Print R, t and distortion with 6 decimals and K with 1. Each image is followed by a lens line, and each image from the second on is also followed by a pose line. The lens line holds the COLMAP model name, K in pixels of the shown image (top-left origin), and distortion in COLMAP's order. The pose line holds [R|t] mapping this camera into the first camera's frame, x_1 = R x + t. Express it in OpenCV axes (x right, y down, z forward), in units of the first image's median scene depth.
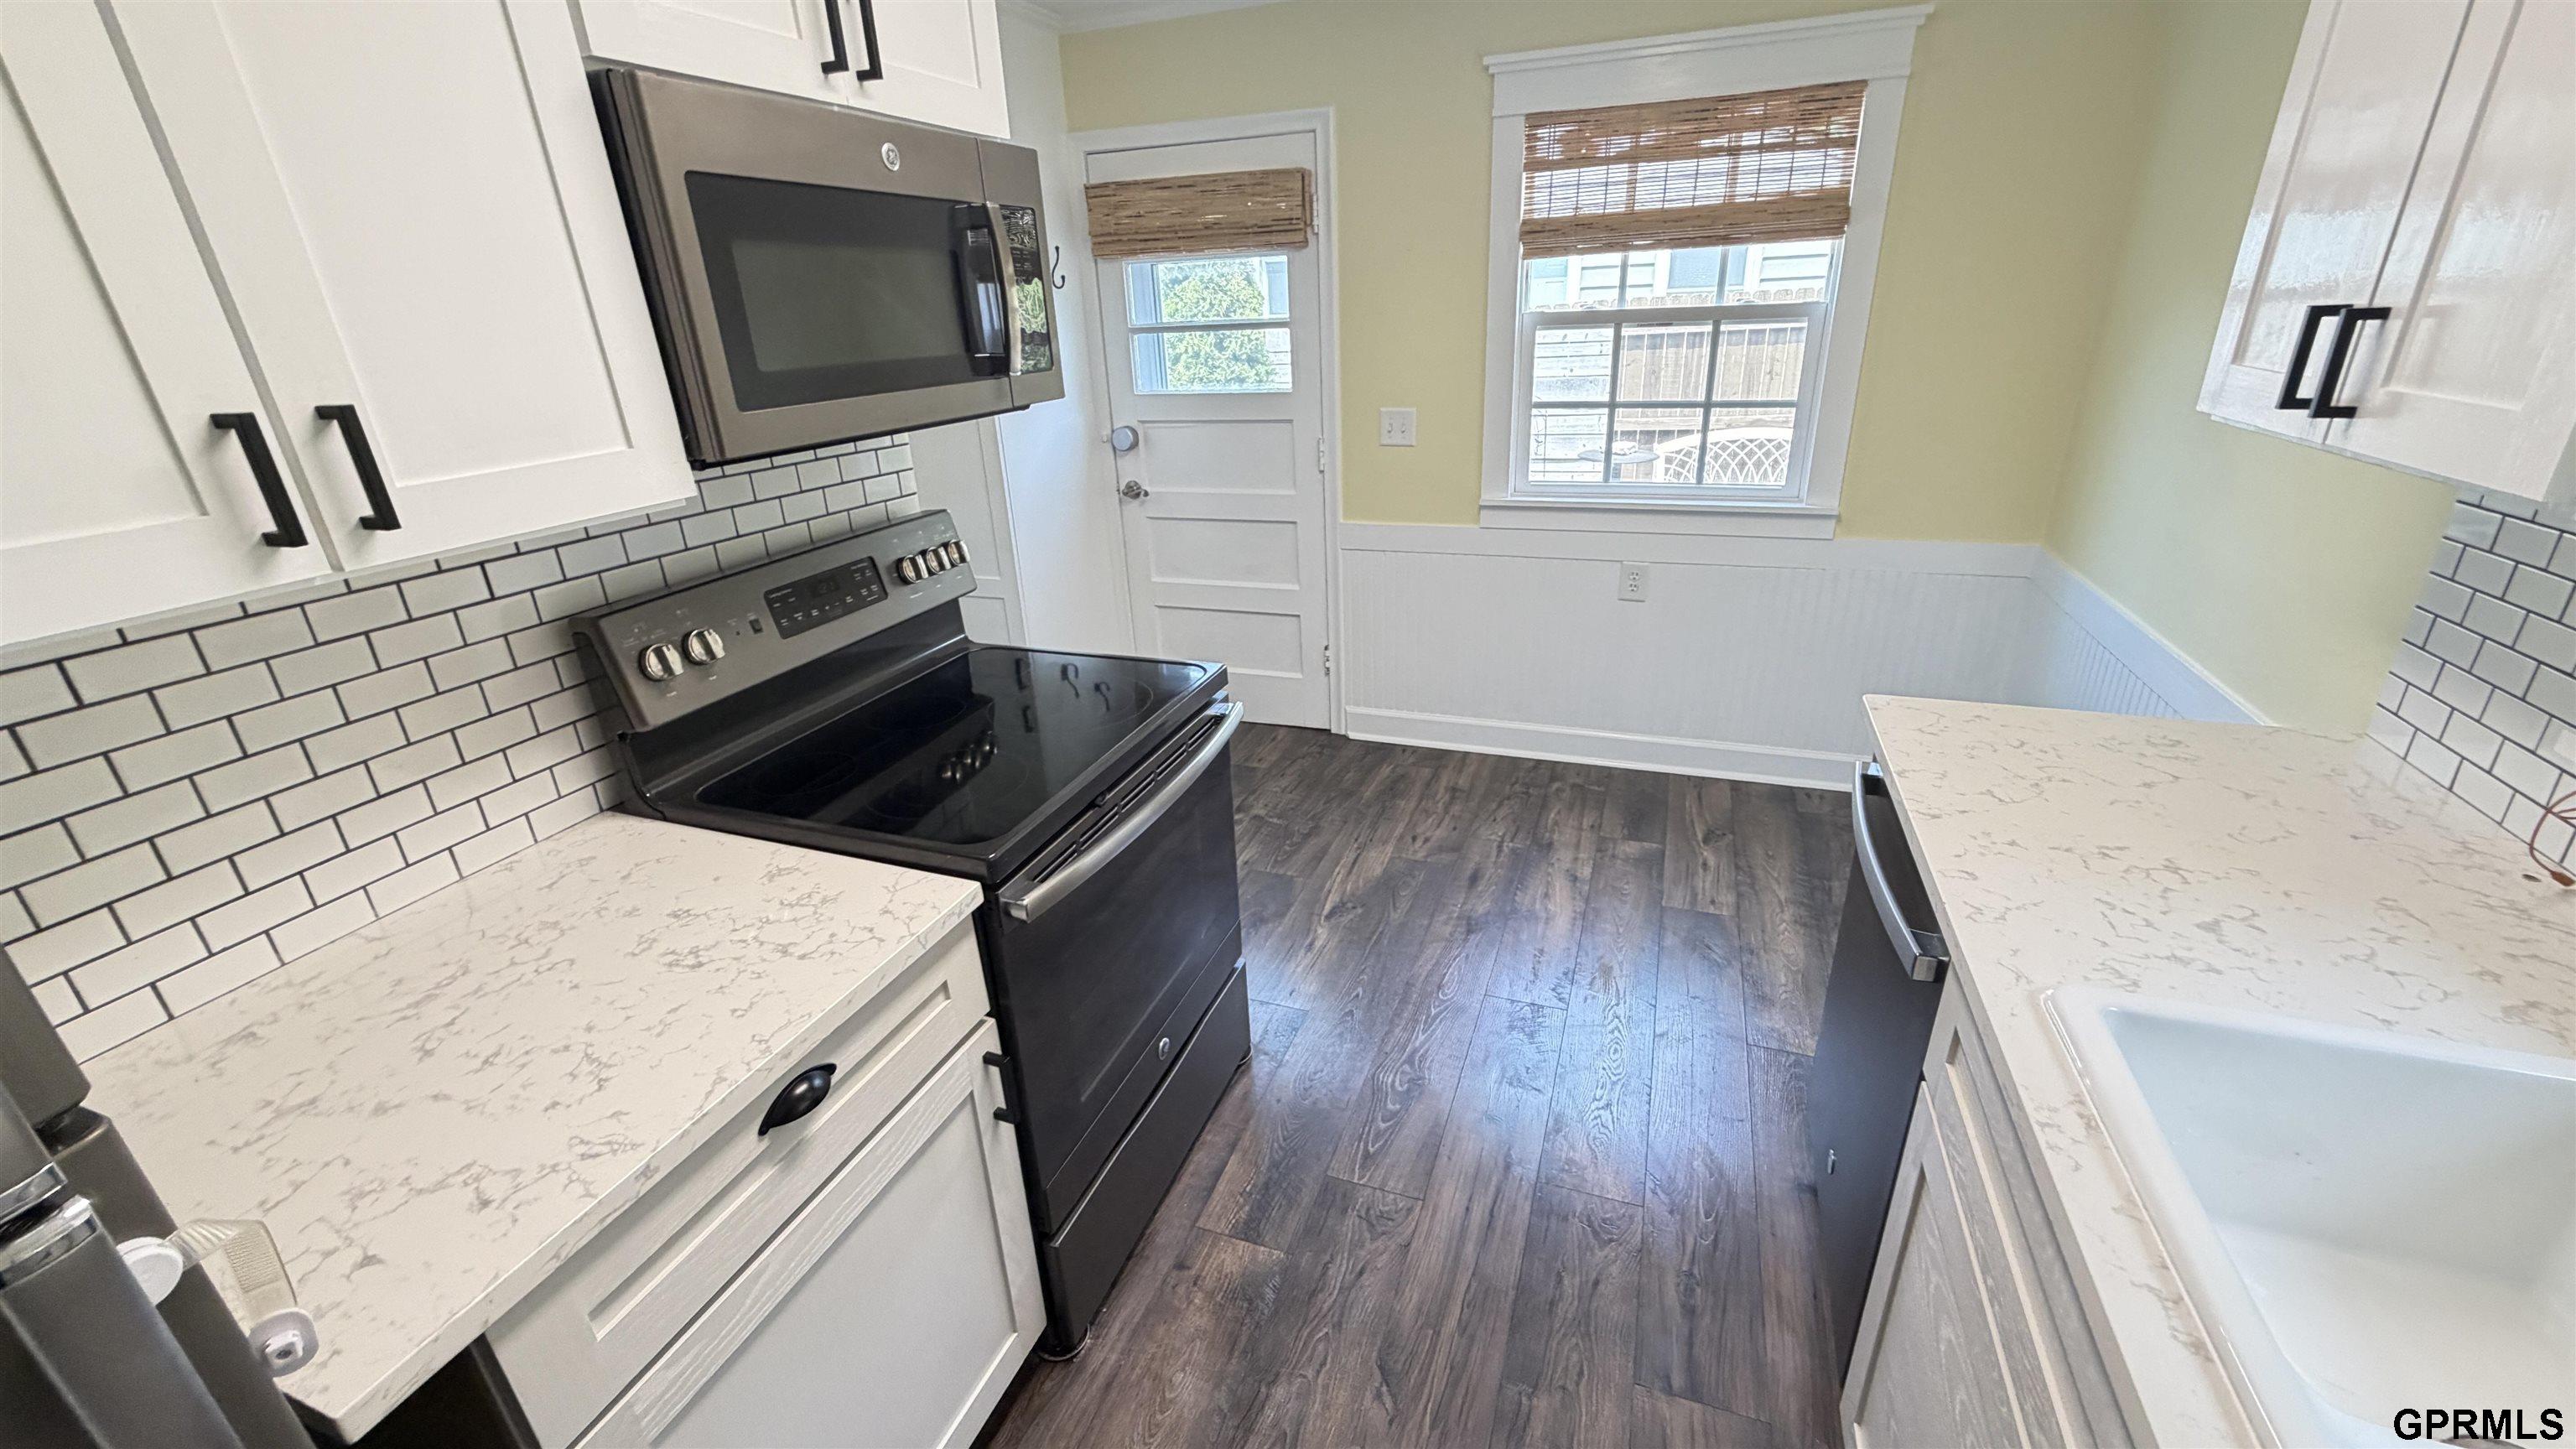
lens RADIAL K [[1024.4, 0, 1286.0], [0, 1024.4, 718.4], [0, 0, 1]] dist [0.001494, -0.000675]
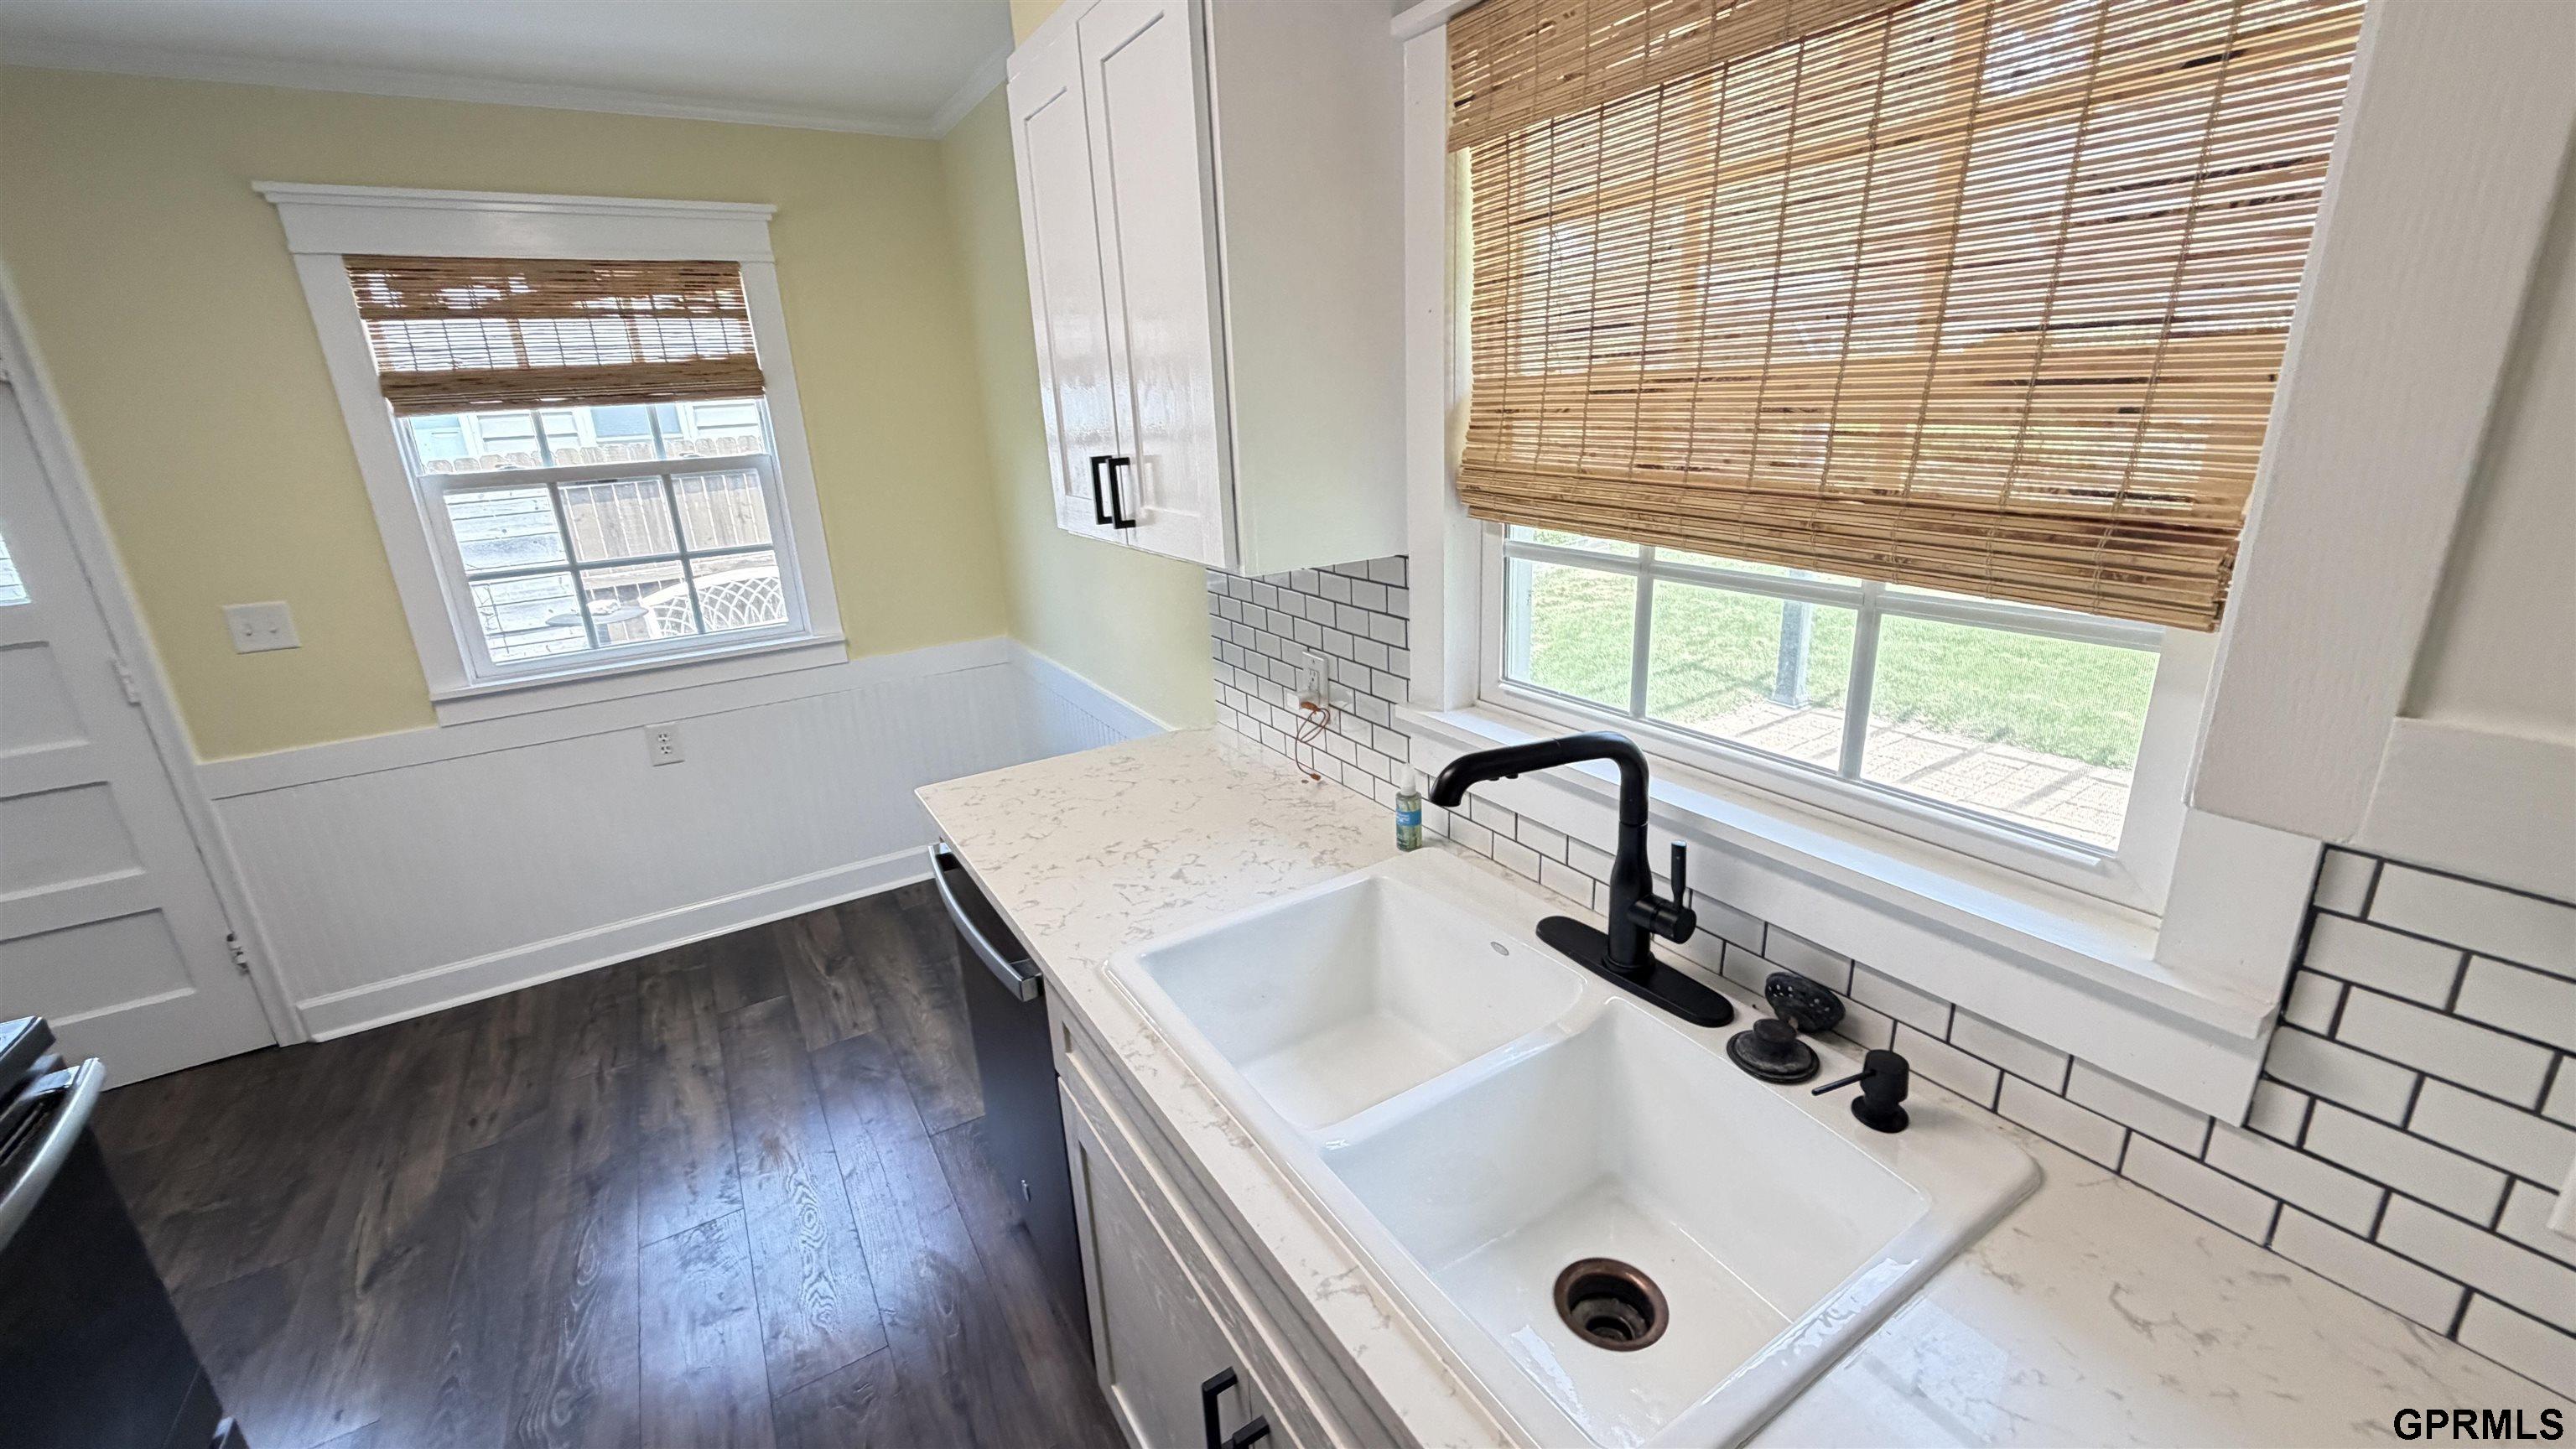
lens RADIAL K [[1024.4, 0, 1286.7], [0, 1024.4, 724.6], [0, 0, 1]] dist [0.001494, -0.000675]
pose [[0.617553, -0.231143, 0.751798, -0.012524], [0.318439, 0.947477, 0.029728, 0.004380], [-0.719183, 0.221043, 0.658723, -0.040661]]
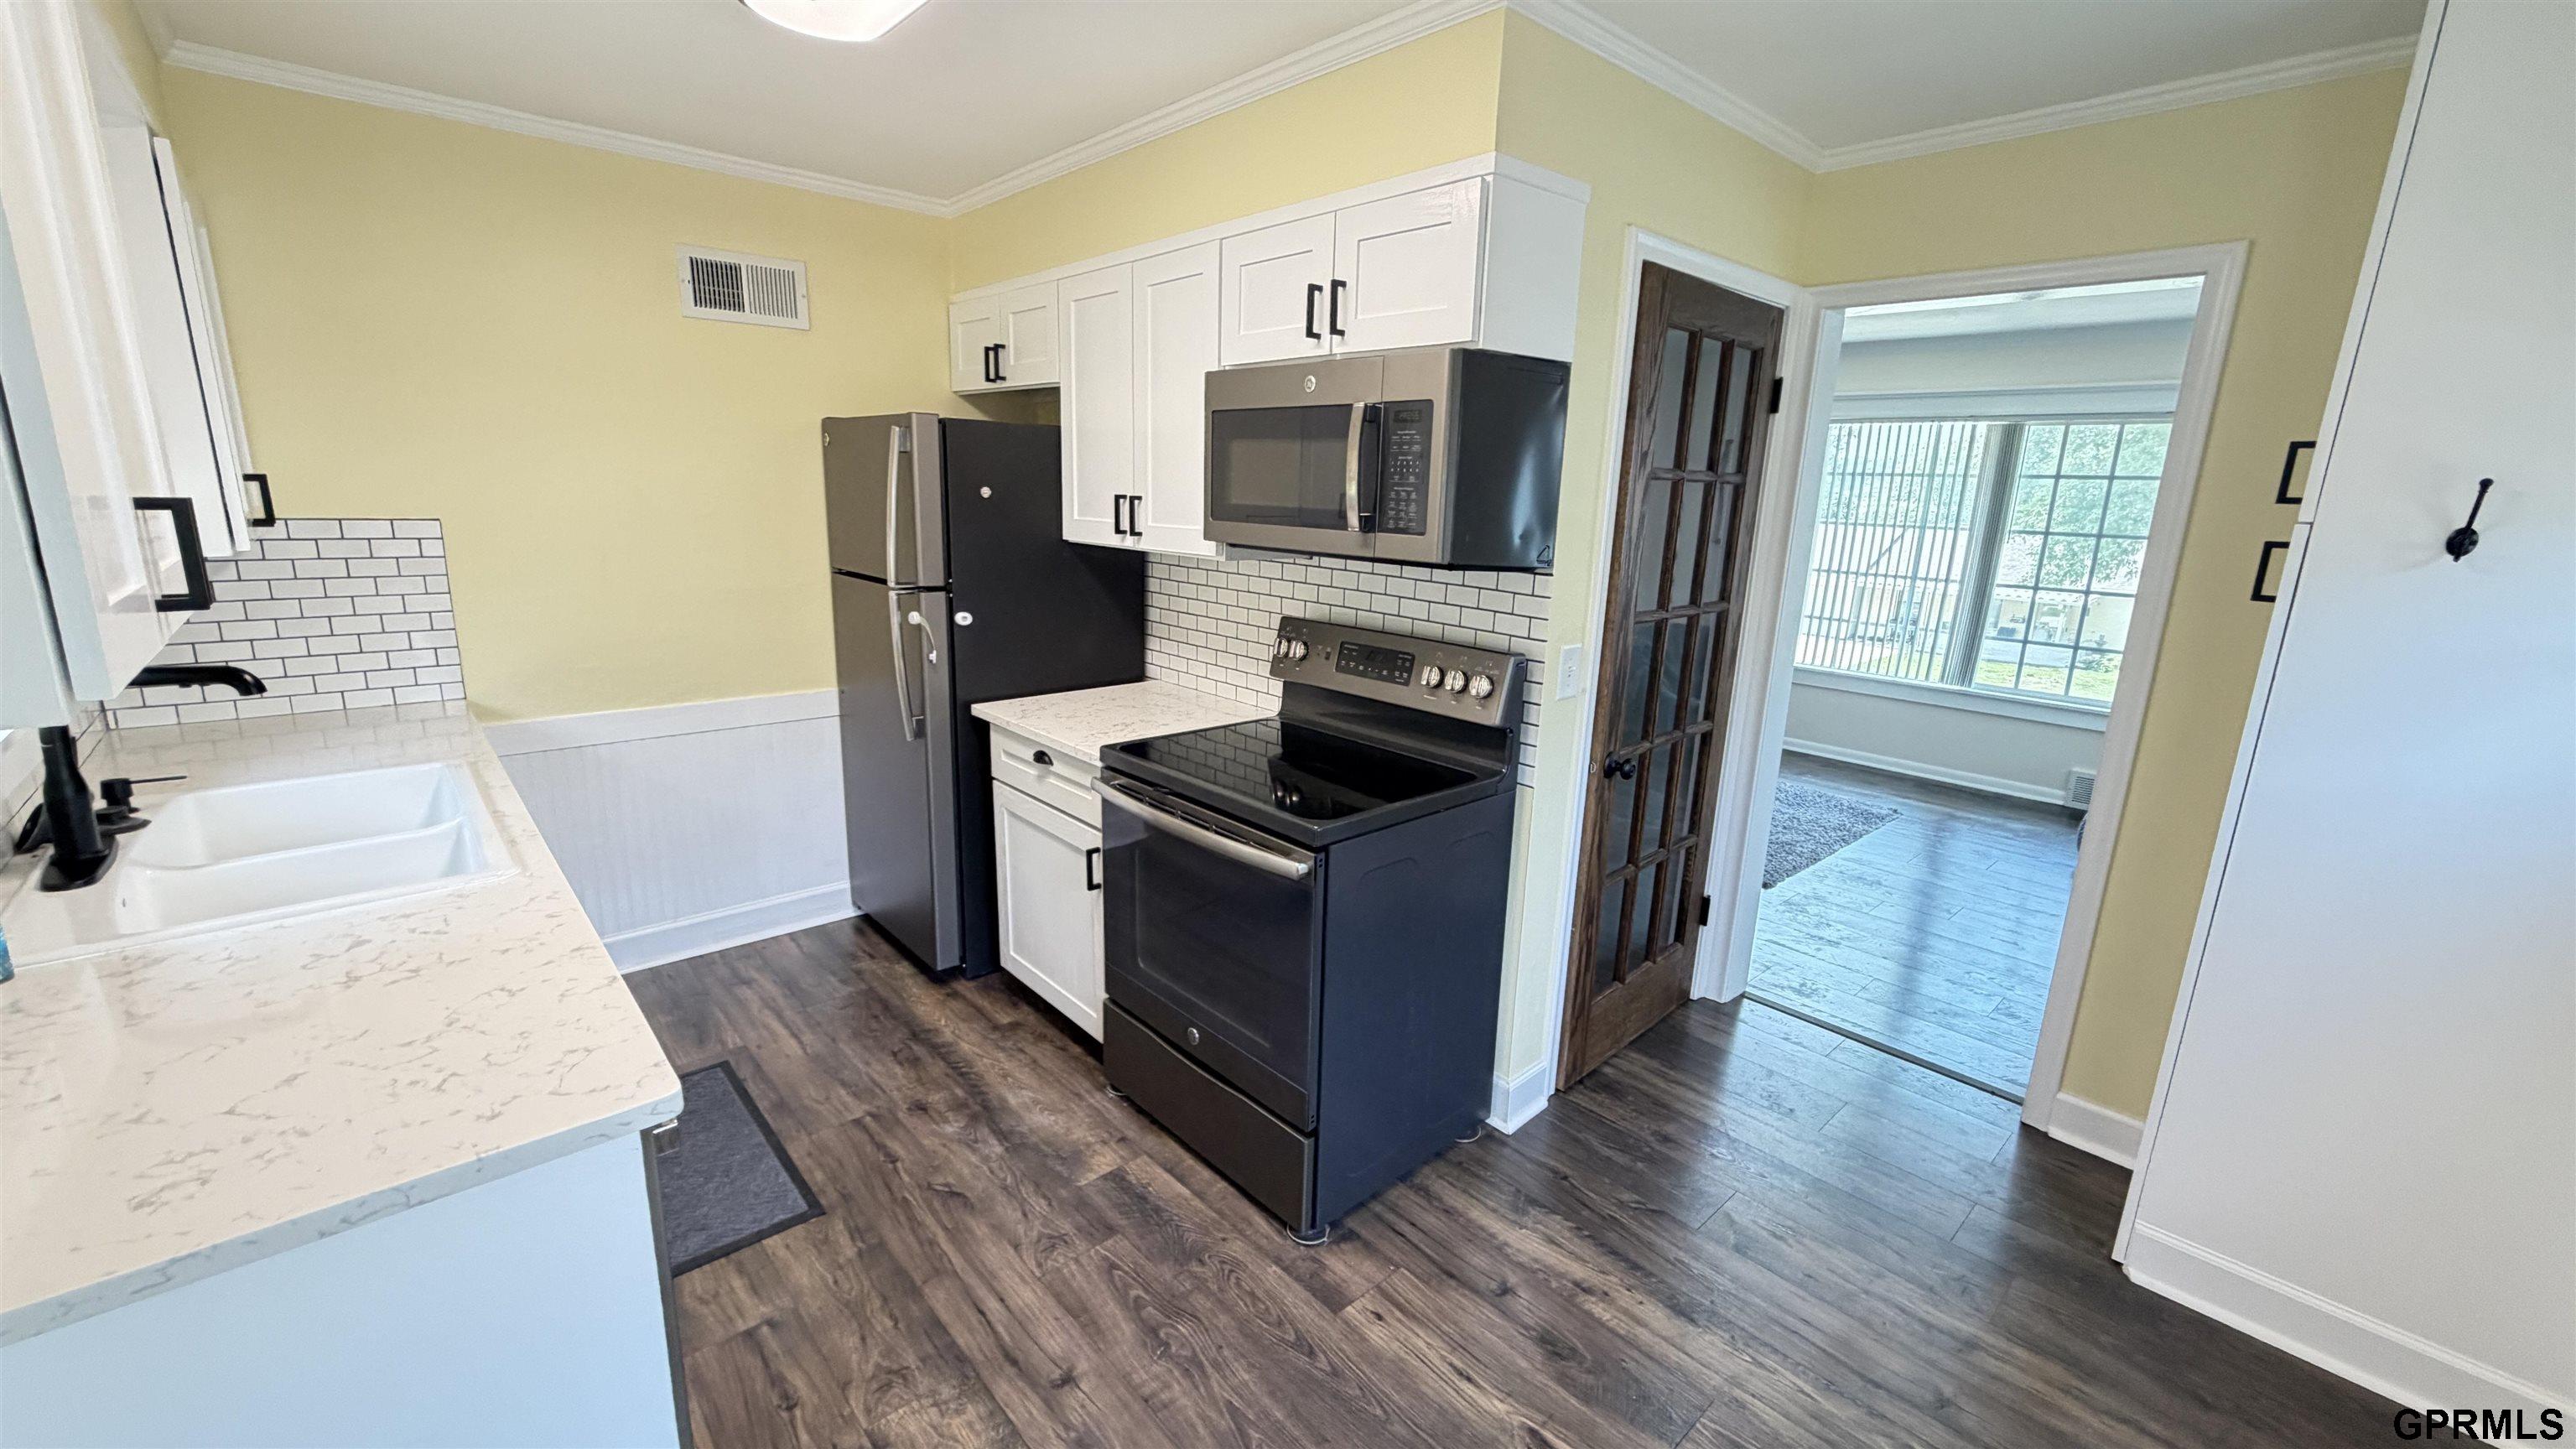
lens RADIAL K [[1024.4, 0, 1295.0], [0, 1024.4, 717.5], [0, 0, 1]] dist [0.001494, -0.000675]
pose [[-0.457764, 0.225775, -0.859929, 0.602823], [-0.346169, 0.845630, 0.406296, -0.416481], [0.818913, 0.483668, -0.308943, 0.953499]]
